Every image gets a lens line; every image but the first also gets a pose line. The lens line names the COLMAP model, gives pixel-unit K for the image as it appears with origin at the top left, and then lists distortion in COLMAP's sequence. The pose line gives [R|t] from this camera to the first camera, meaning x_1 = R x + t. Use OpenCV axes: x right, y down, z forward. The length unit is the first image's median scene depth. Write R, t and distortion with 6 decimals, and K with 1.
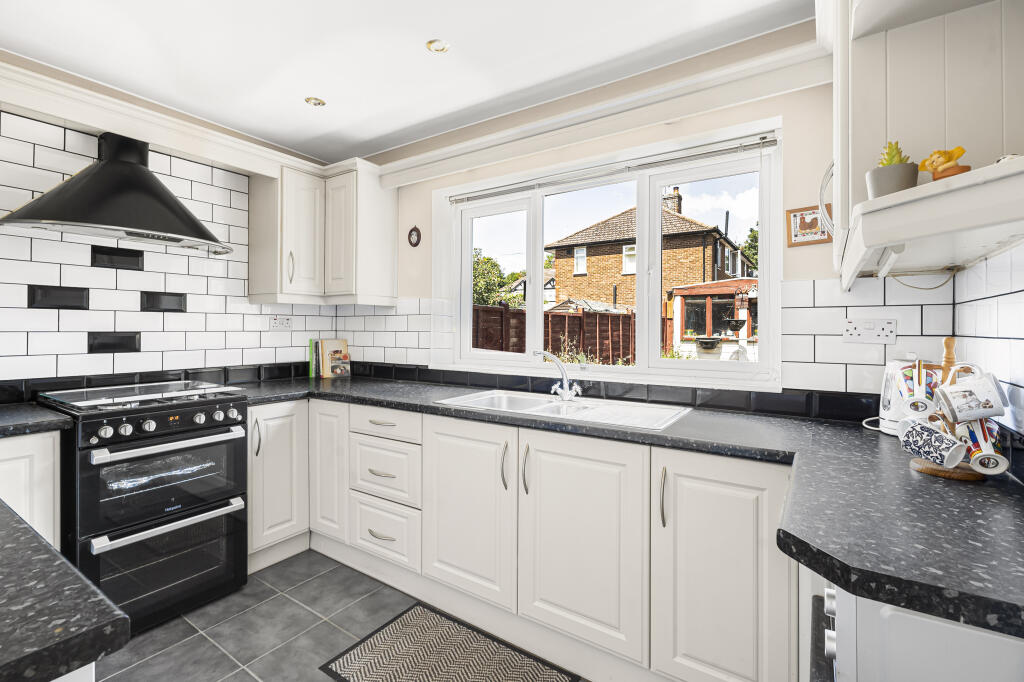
lens RADIAL K [[468.2, 0, 488.3], [0, 468.2, 337.3], [0, 0, 1]] dist [-0.003171, 0.001499]
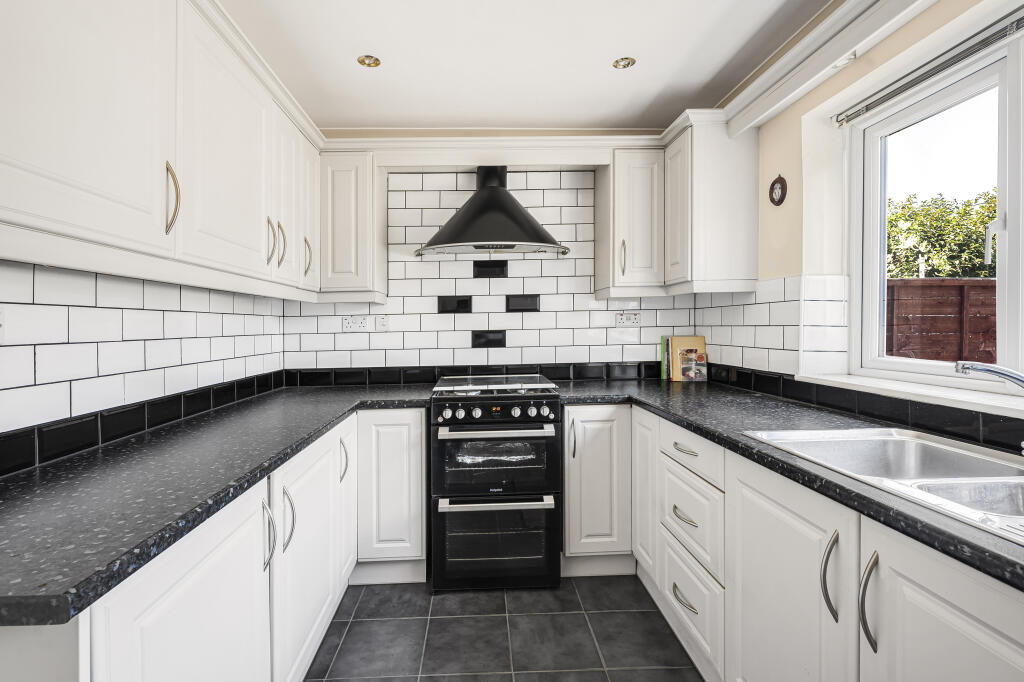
lens RADIAL K [[468.2, 0, 512.6], [0, 468.2, 332.9], [0, 0, 1]] dist [-0.003171, 0.001499]
pose [[0.602146, -0.002736, -0.798381, 0.201647], [0.006382, 0.999979, 0.001386, -0.006205], [0.798360, -0.005930, 0.602151, 0.318756]]
